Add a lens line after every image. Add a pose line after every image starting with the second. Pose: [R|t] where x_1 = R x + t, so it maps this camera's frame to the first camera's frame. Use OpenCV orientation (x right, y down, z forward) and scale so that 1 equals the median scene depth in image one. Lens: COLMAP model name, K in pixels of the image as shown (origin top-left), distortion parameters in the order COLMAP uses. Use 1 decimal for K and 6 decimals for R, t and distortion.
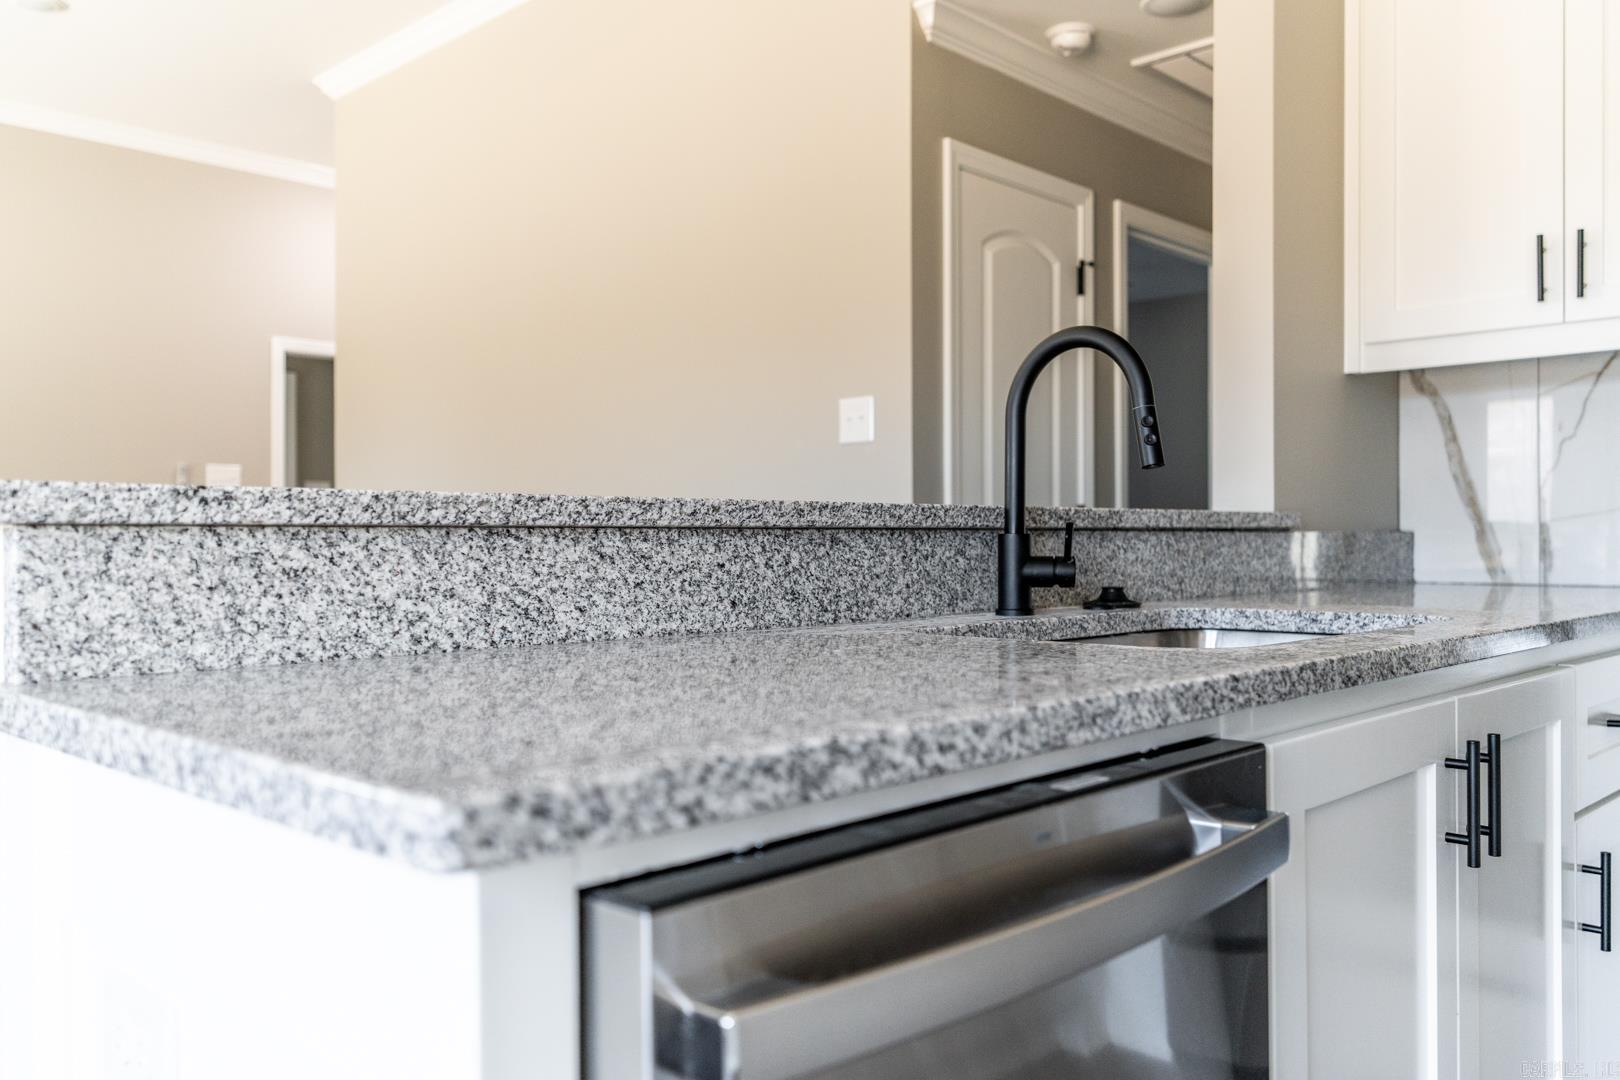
lens RADIAL K [[1292.7, 0, 805.1], [0, 1292.7, 544.3], [0, 0, 1]] dist [0.008867, 0.004807]
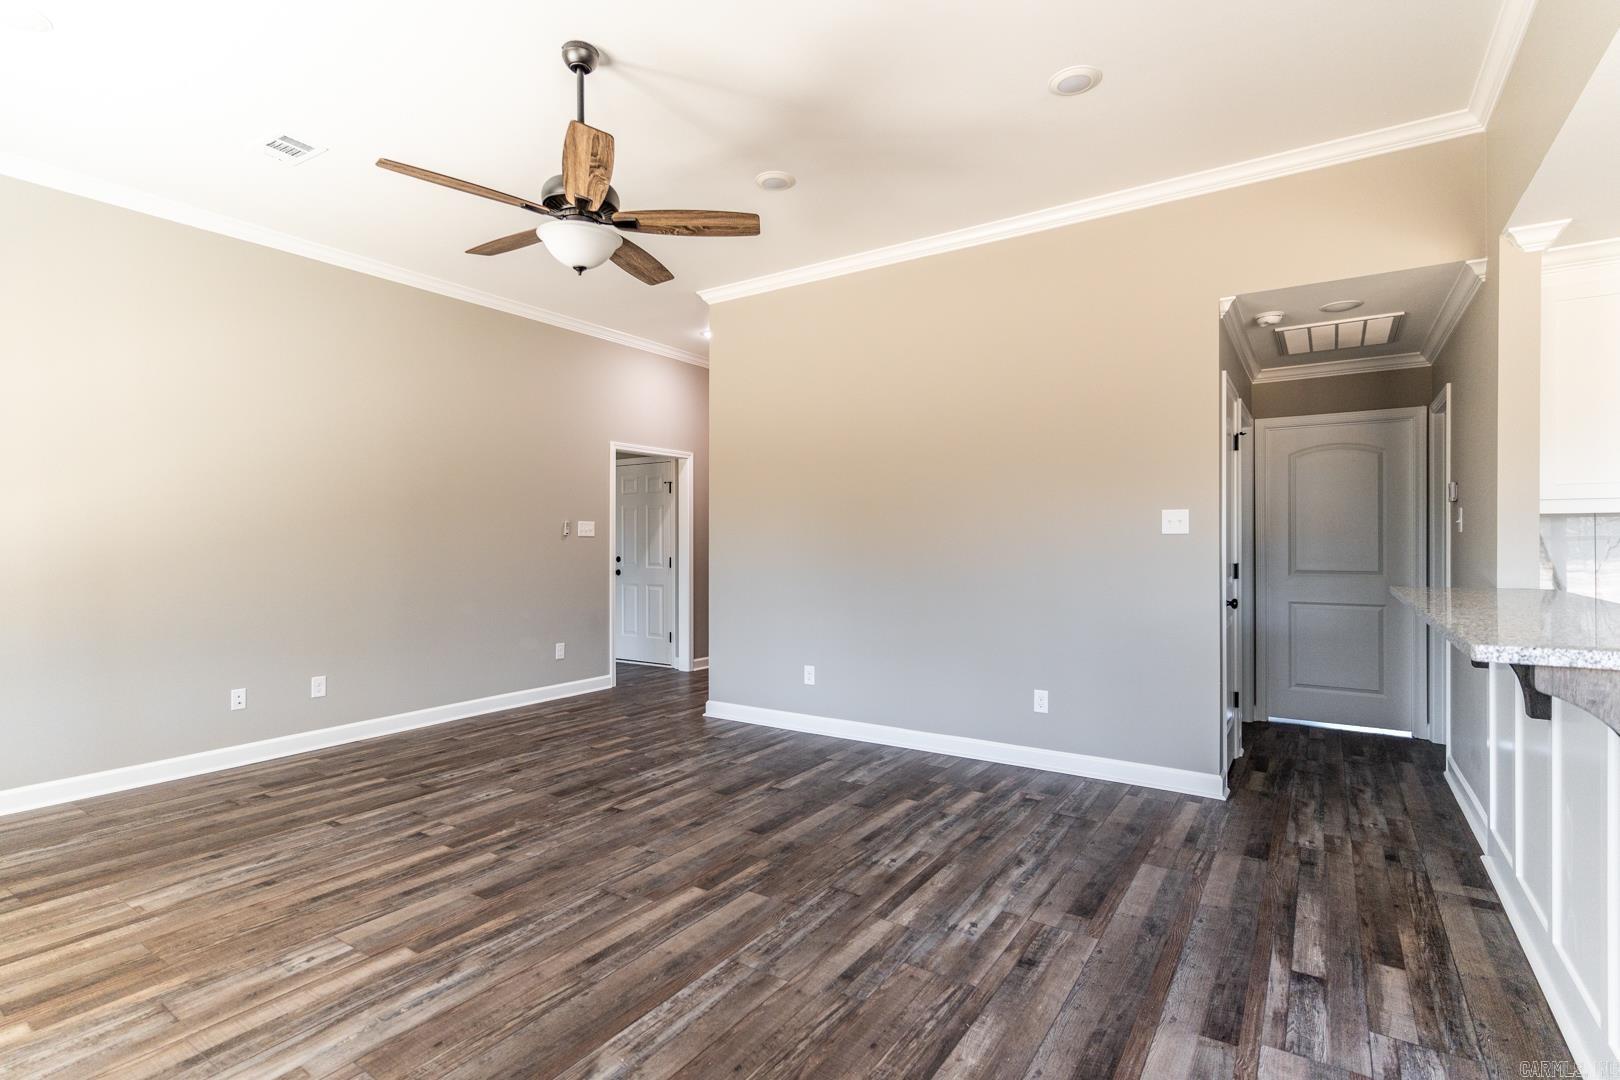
lens RADIAL K [[787.0, 0, 814.6], [0, 787.0, 543.6], [0, 0, 1]] dist [-0.001407, 0.000082]
pose [[0.980398, 0.003194, 0.197004, -1.412345], [-0.002899, 0.999994, -0.001785, -0.128617], [-0.197008, 0.001179, 0.980401, 0.041663]]
